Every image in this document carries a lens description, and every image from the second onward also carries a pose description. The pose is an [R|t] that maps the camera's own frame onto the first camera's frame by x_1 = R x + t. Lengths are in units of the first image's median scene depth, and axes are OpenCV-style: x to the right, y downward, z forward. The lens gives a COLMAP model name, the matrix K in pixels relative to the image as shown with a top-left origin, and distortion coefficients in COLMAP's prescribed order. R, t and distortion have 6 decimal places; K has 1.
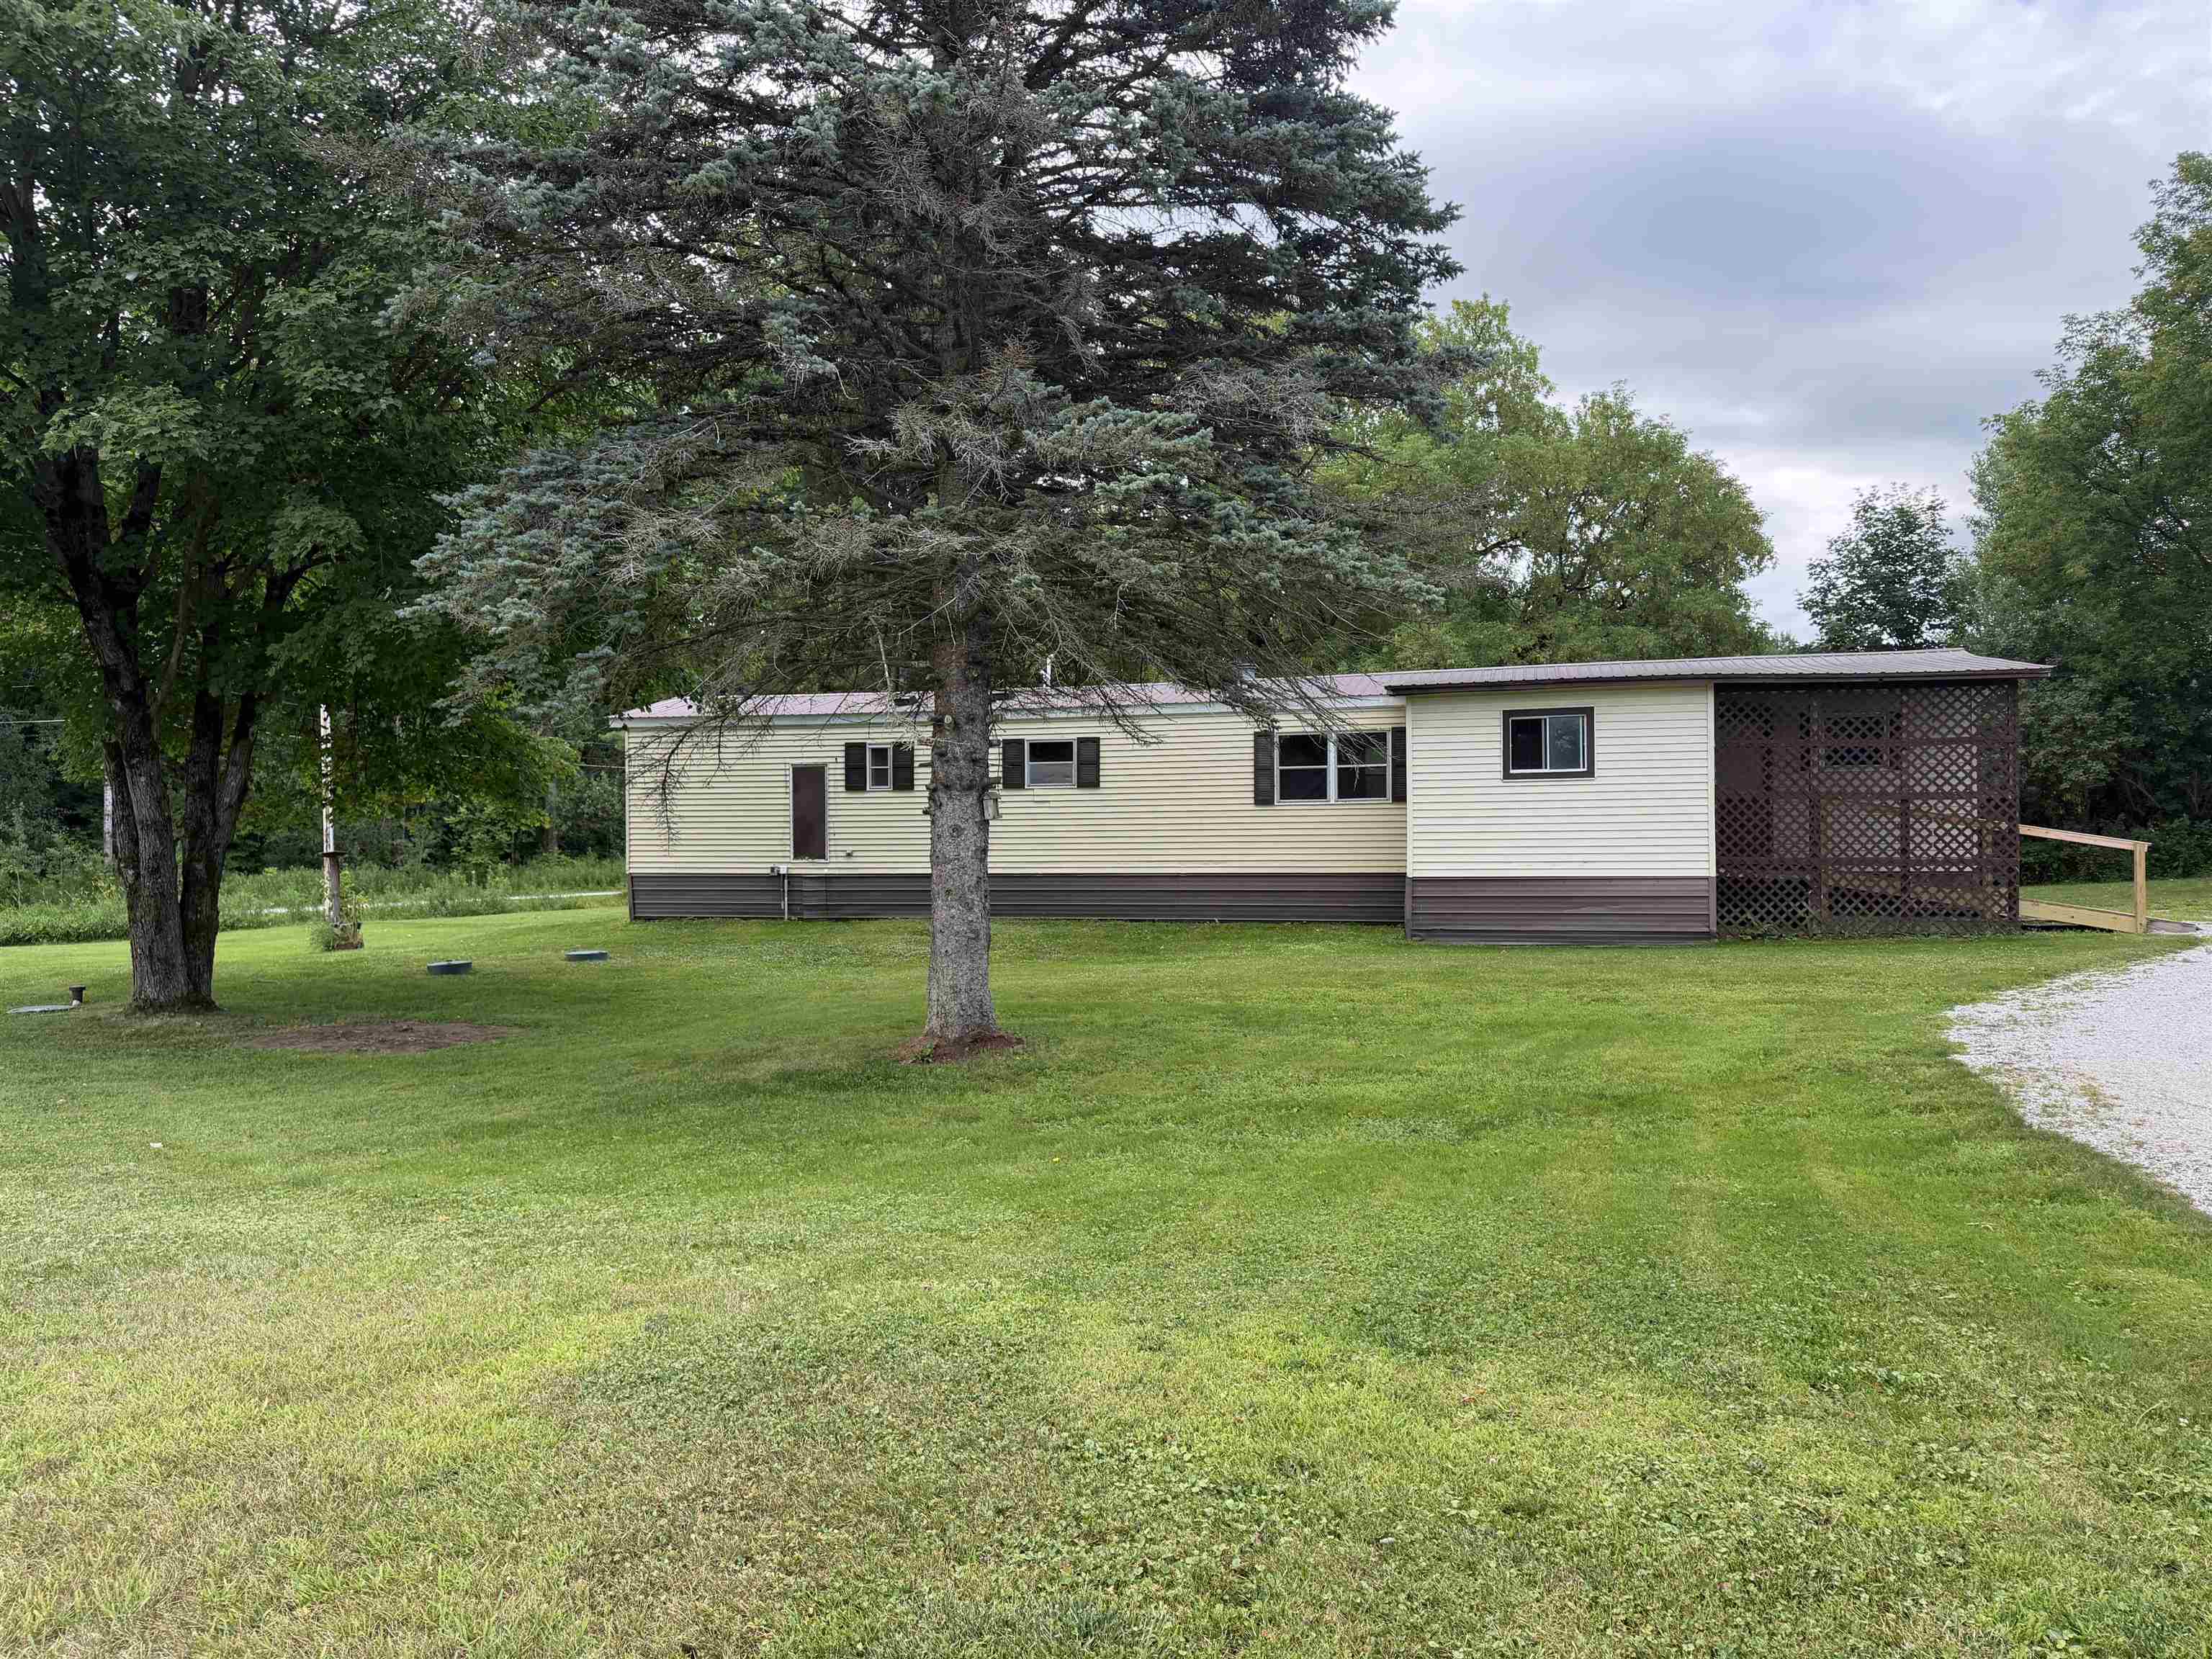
lens RADIAL K [[1586.6, 0, 1092.1], [0, 1586.6, 841.9], [0, 0, 1]] dist [0.087445, -0.118757]
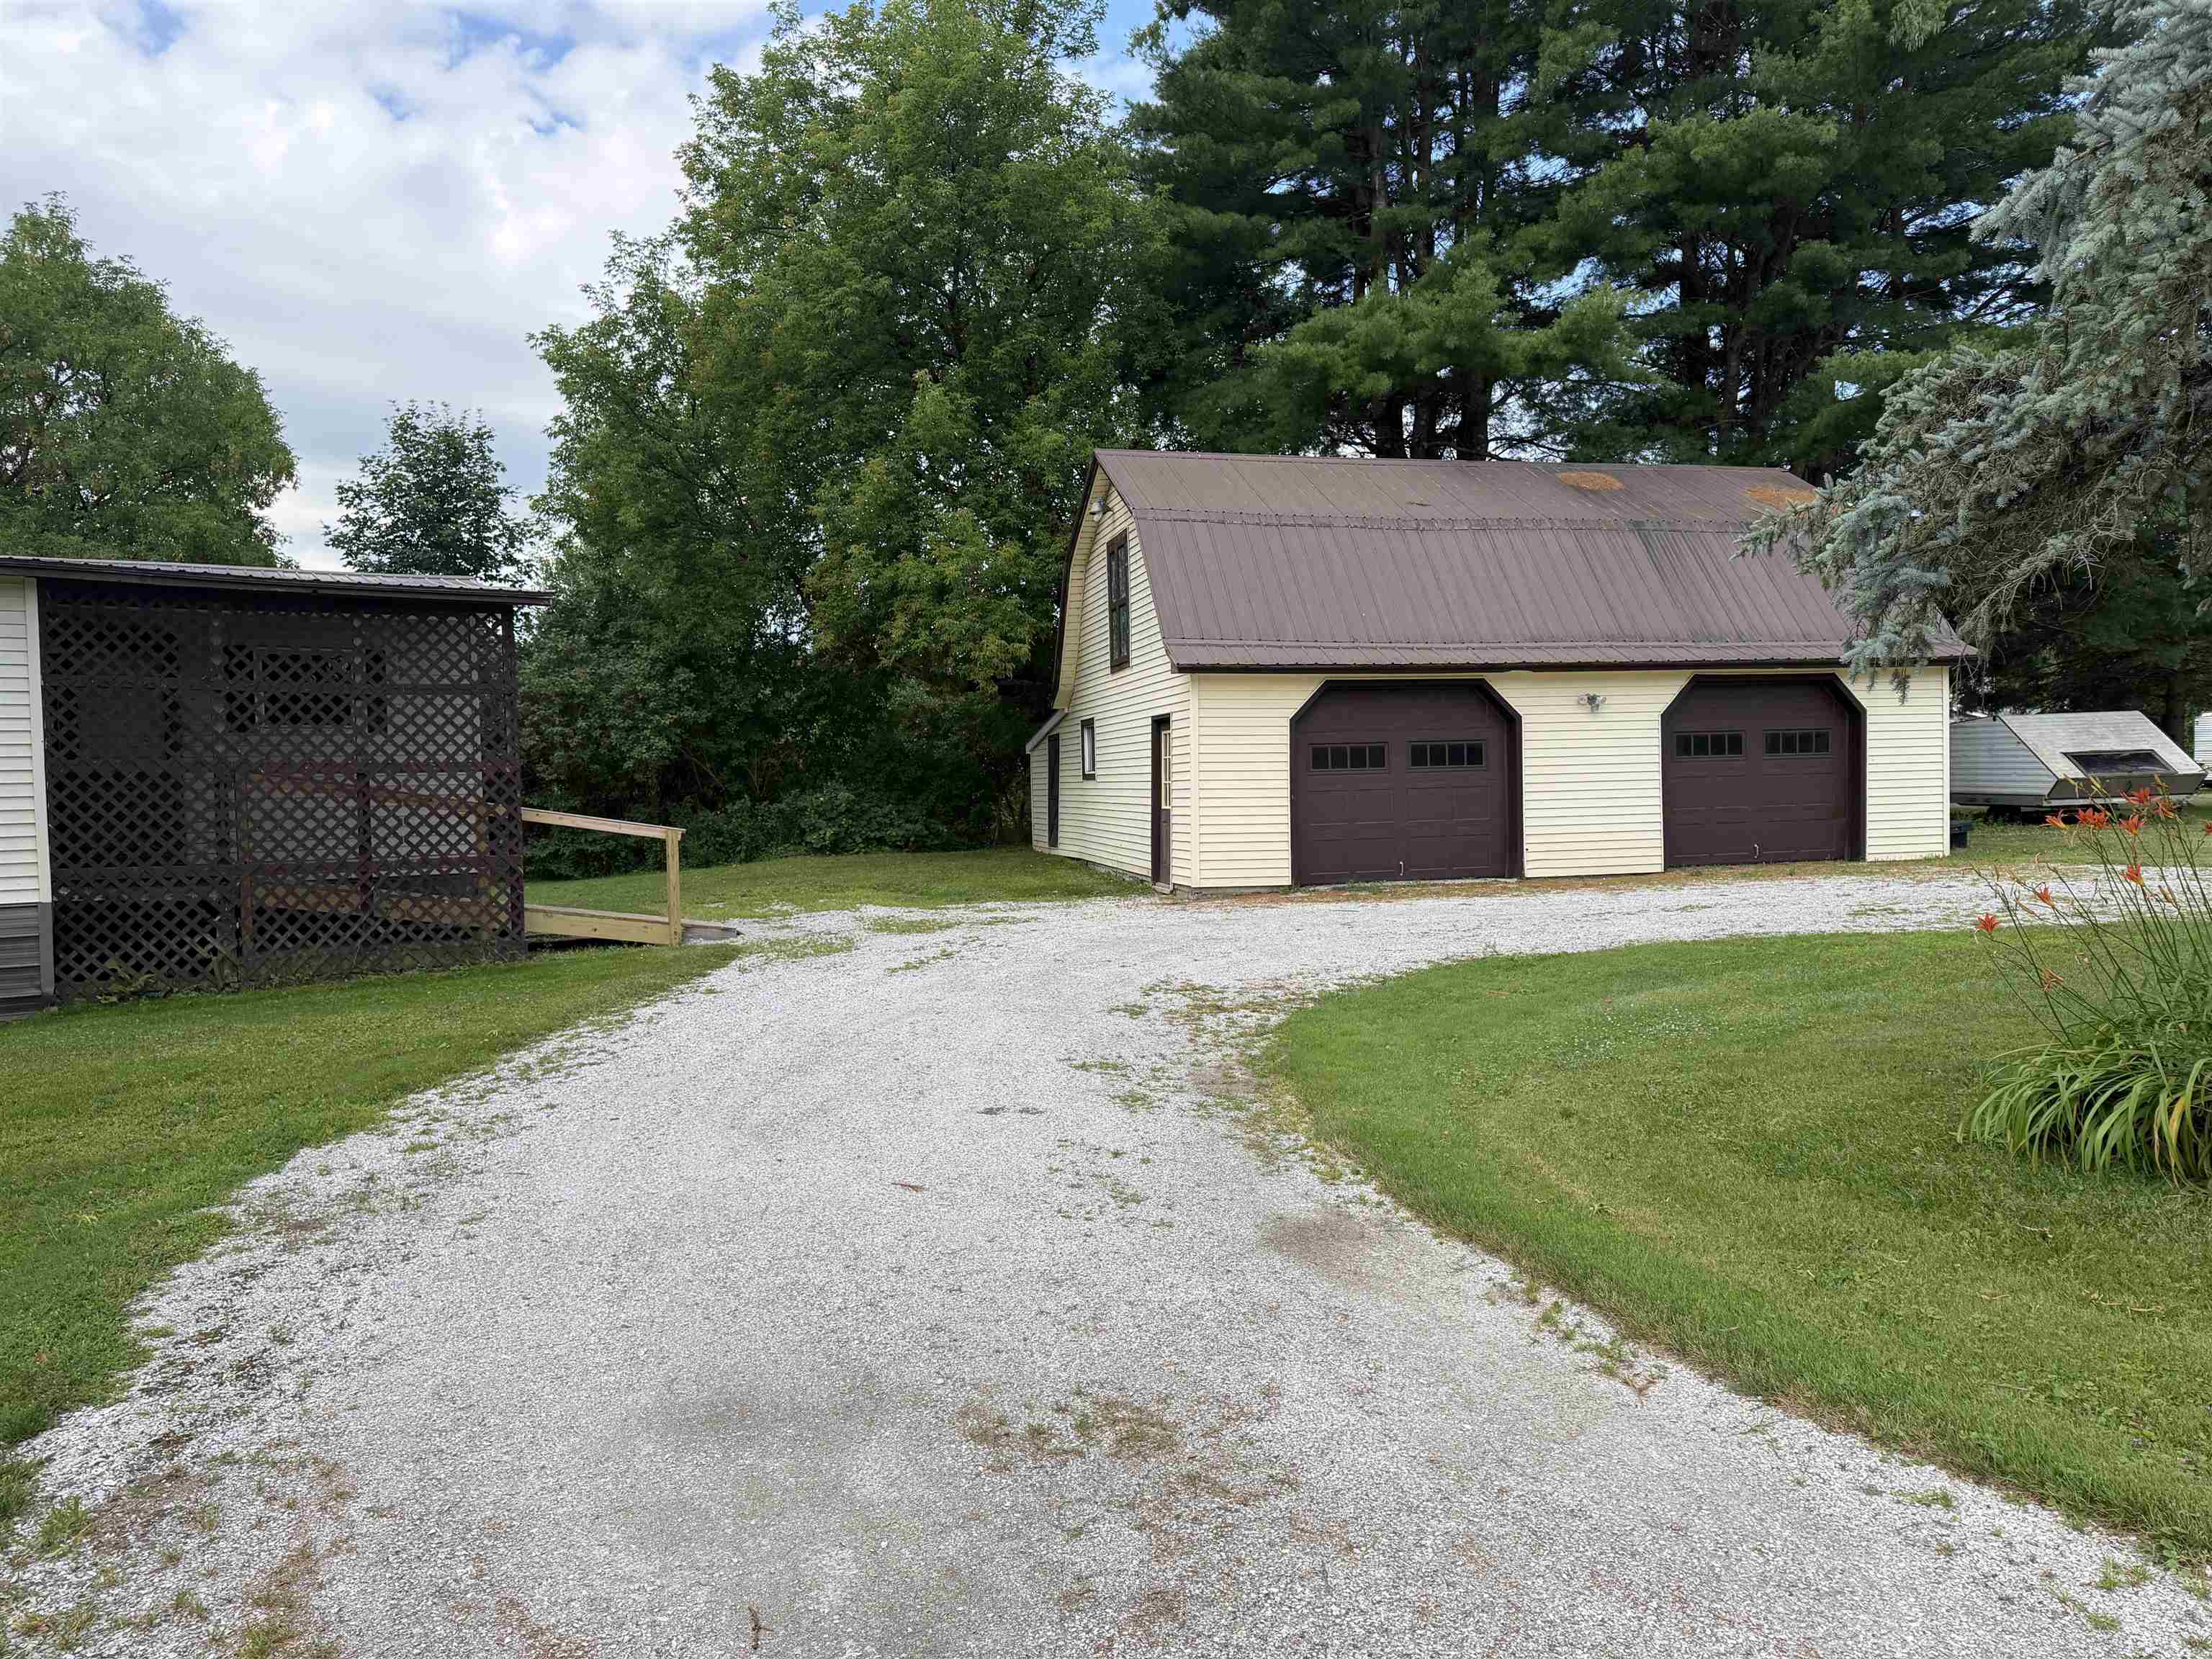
lens RADIAL K [[1586.6, 0, 1092.1], [0, 1586.6, 841.9], [0, 0, 1]] dist [0.087445, -0.118757]
pose [[0.702529, -0.030477, 0.711002, 0.235035], [0.025271, 0.999521, 0.017874, -0.001870], [-0.711206, 0.005411, 0.702963, 0.300862]]
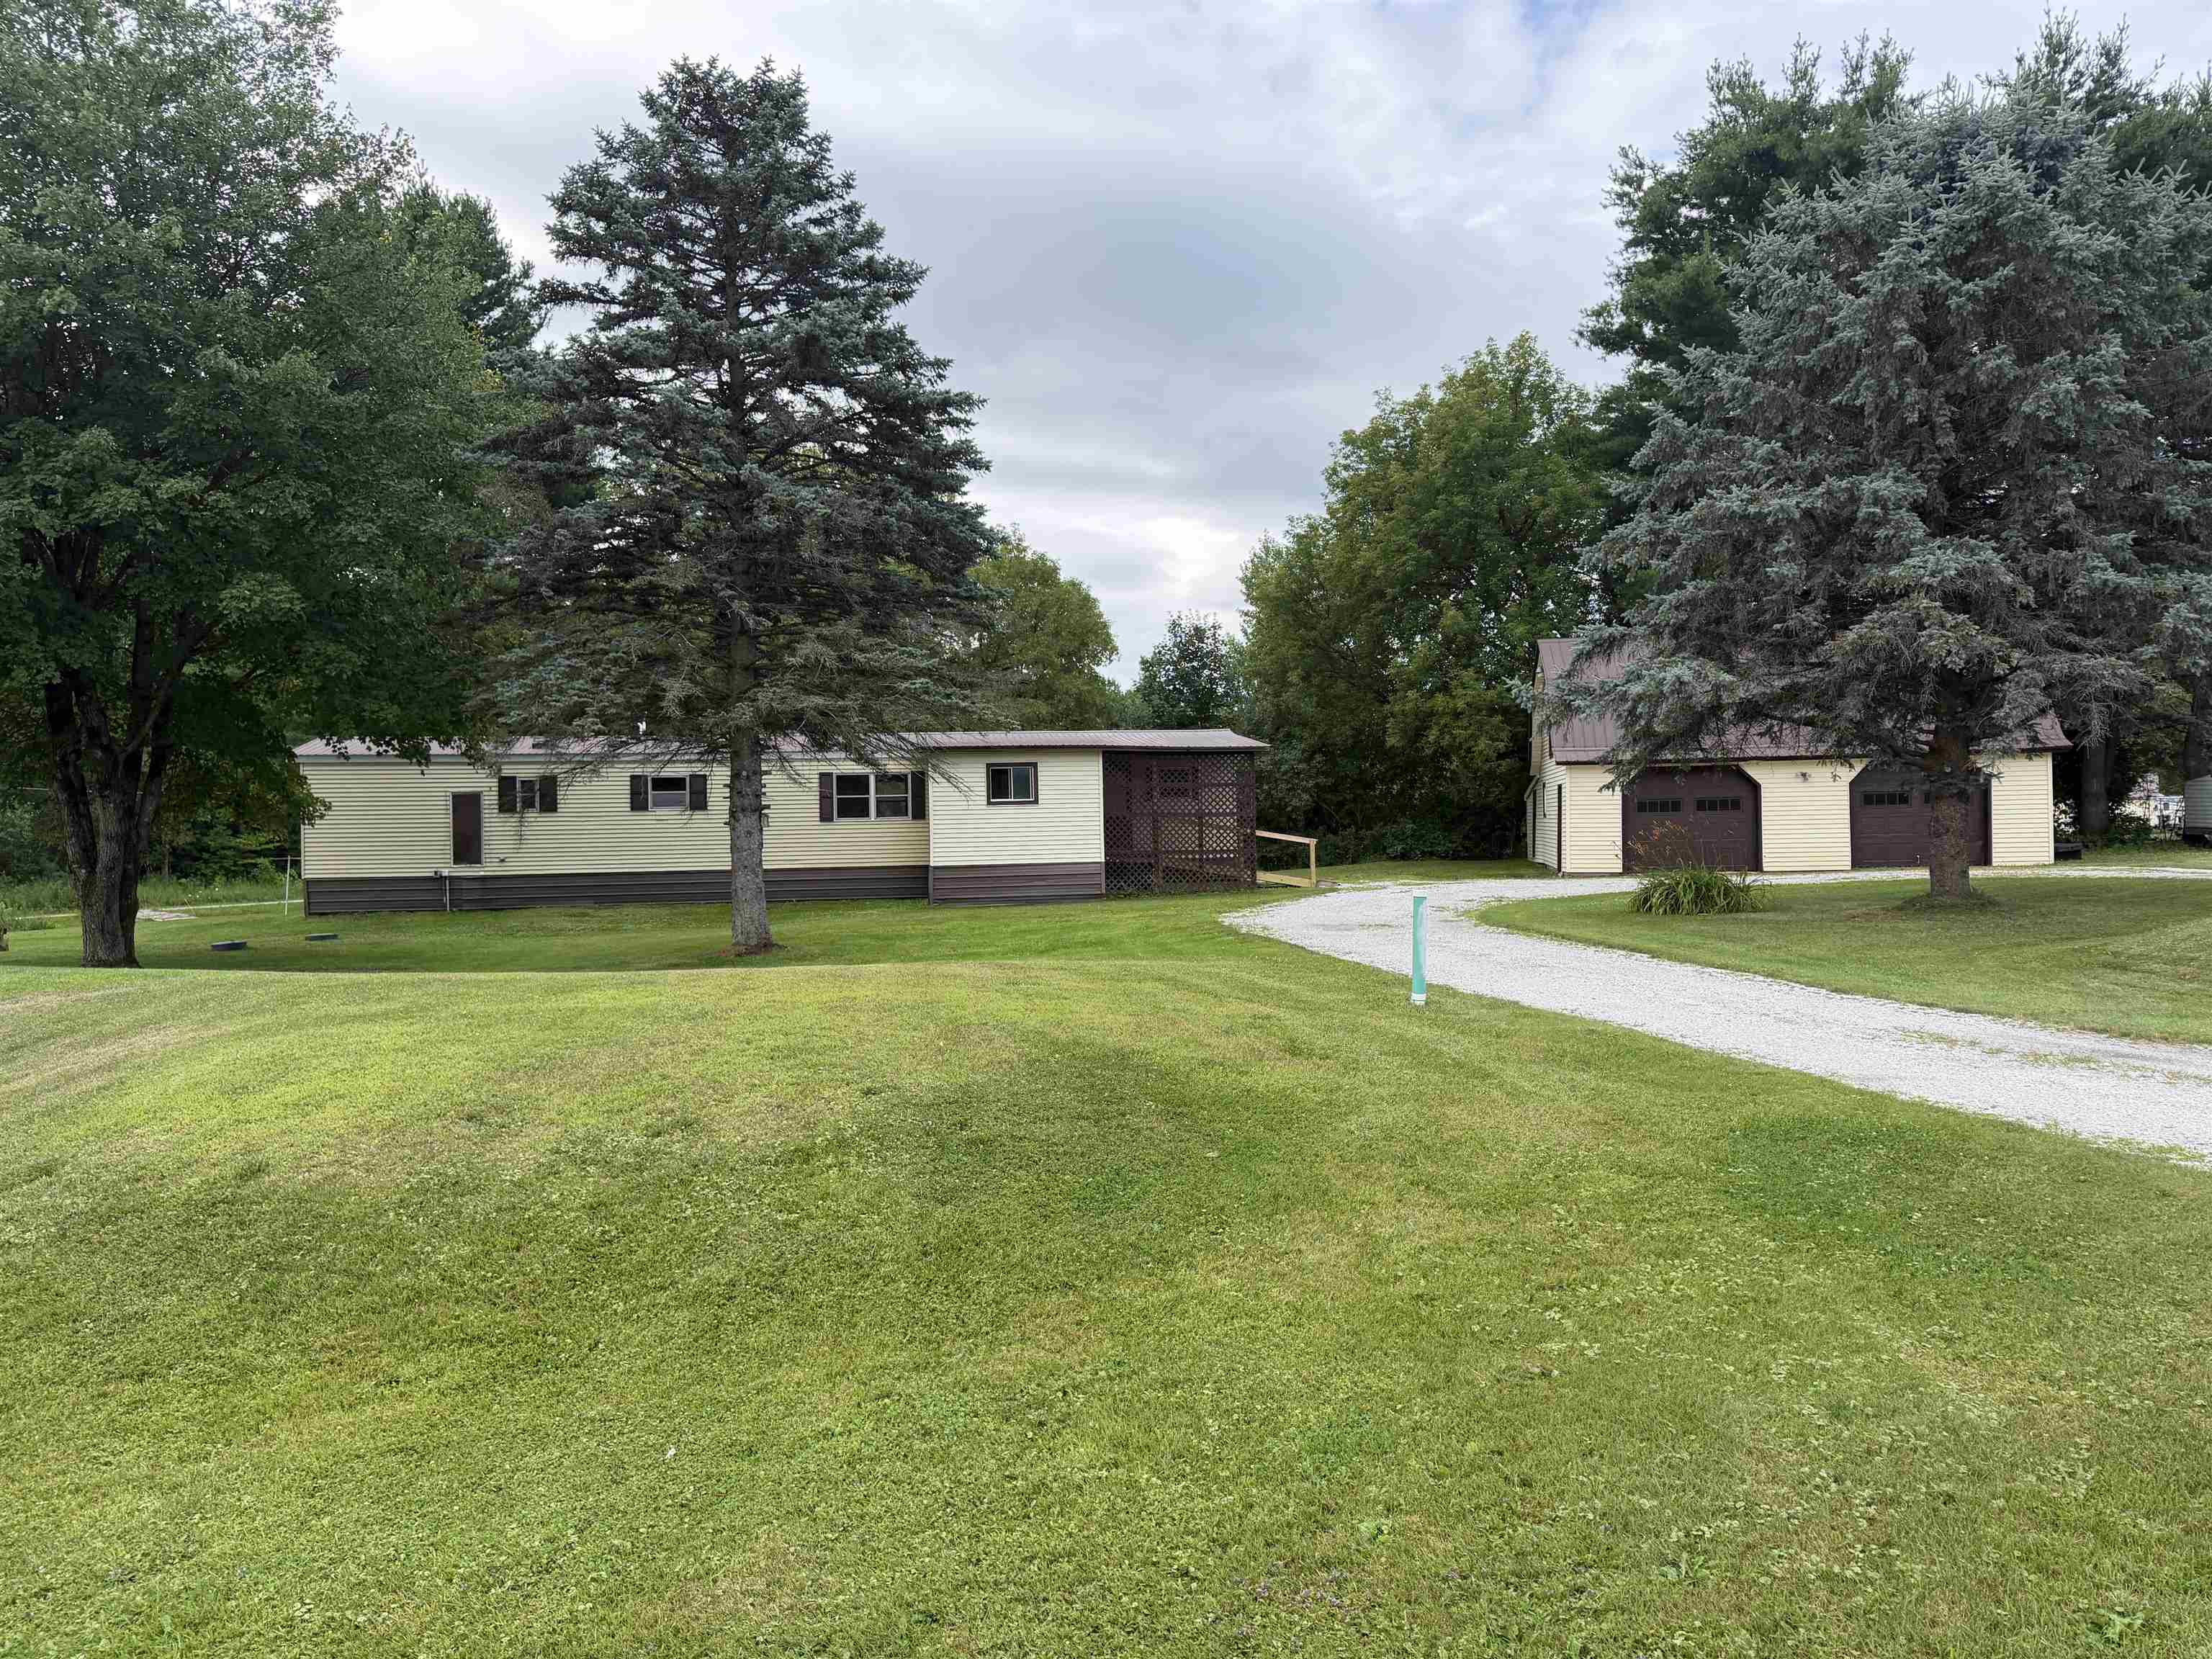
lens RADIAL K [[1549.4, 0, 1208.9], [0, 1549.4, 863.7], [0, 0, 1]] dist [0.000786, -0.000798]
pose [[0.891533, -0.016634, 0.452650, -0.261906], [0.016098, 0.999858, 0.005037, 0.017089], [-0.452670, 0.002796, 0.891674, -0.529399]]
